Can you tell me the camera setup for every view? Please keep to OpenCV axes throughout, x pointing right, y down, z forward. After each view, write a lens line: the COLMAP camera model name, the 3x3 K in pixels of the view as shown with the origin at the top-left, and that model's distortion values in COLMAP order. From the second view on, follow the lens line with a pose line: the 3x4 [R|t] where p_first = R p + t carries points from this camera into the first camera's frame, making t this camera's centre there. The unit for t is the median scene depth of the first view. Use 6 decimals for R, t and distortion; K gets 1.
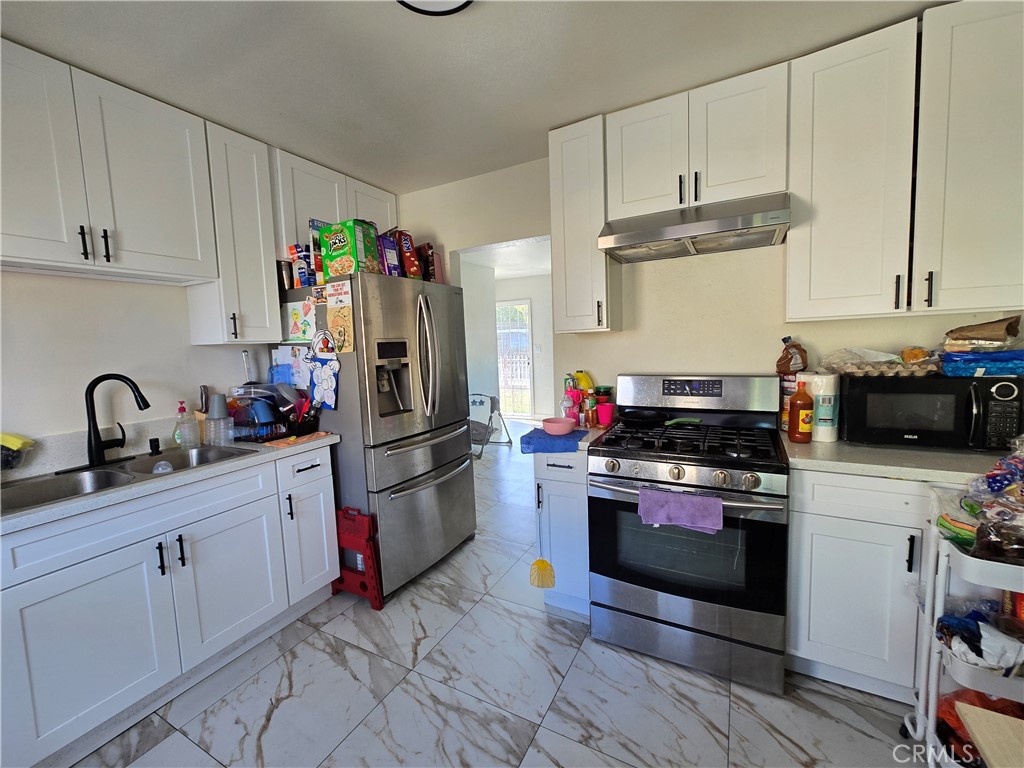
lens RADIAL K [[429.7, 0, 509.3], [0, 429.7, 379.0], [0, 0, 1]] dist [0.007383, 0.000656]
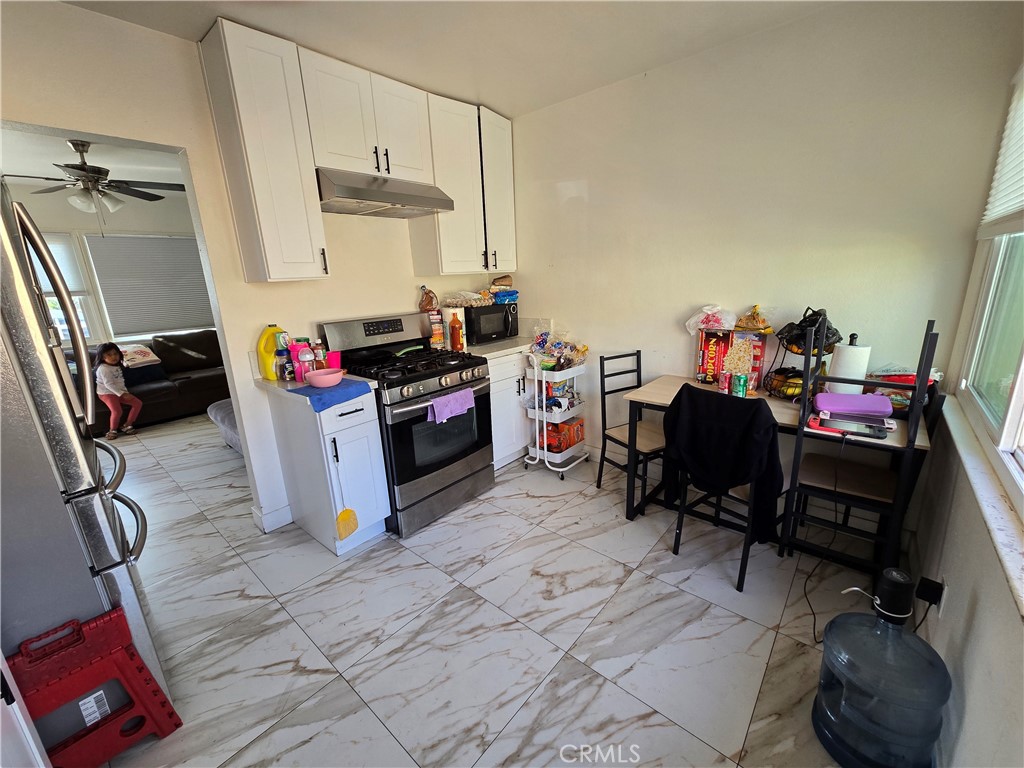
lens RADIAL K [[421.6, 0, 514.5], [0, 421.6, 386.5], [0, 0, 1]] dist [0.001619, 0.000389]
pose [[0.207181, -0.224465, 0.952203, -0.802200], [0.113272, 0.972280, 0.204552, -0.022135], [-0.971723, 0.065479, 0.226864, 0.413255]]
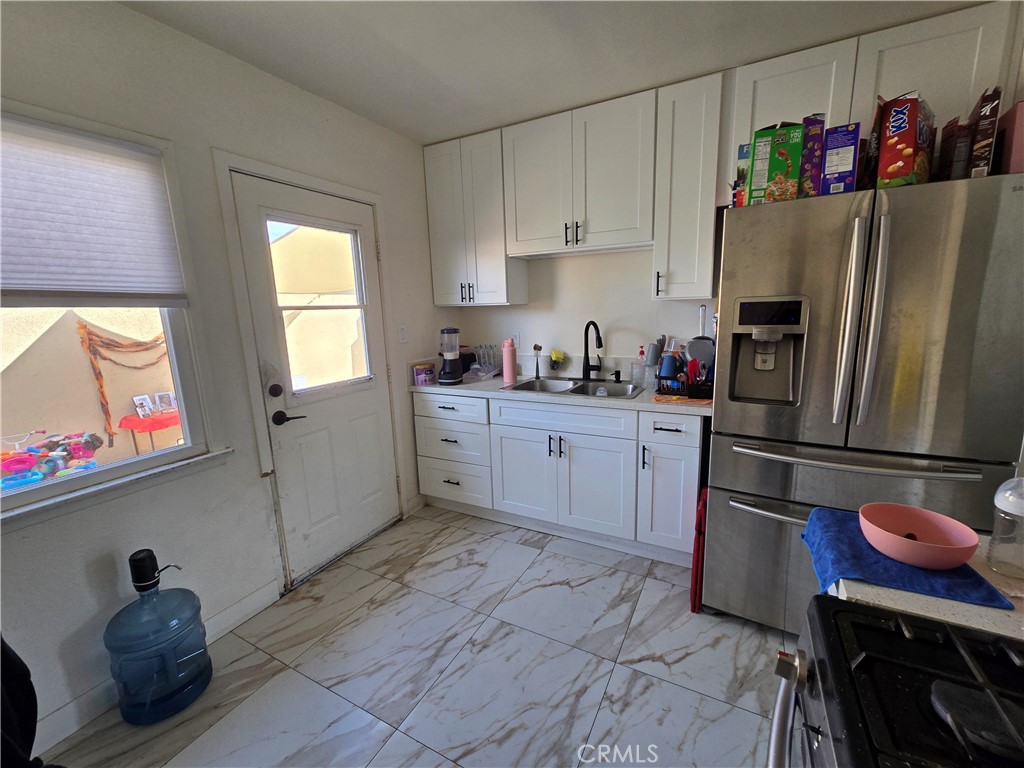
lens RADIAL K [[421.6, 0, 514.5], [0, 421.6, 386.5], [0, 0, 1]] dist [0.001619, 0.000389]
pose [[0.006298, 0.226036, -0.974099, 0.512269], [-0.057519, 0.972587, 0.225313, -0.100116], [0.998325, 0.054610, 0.019127, 0.703202]]
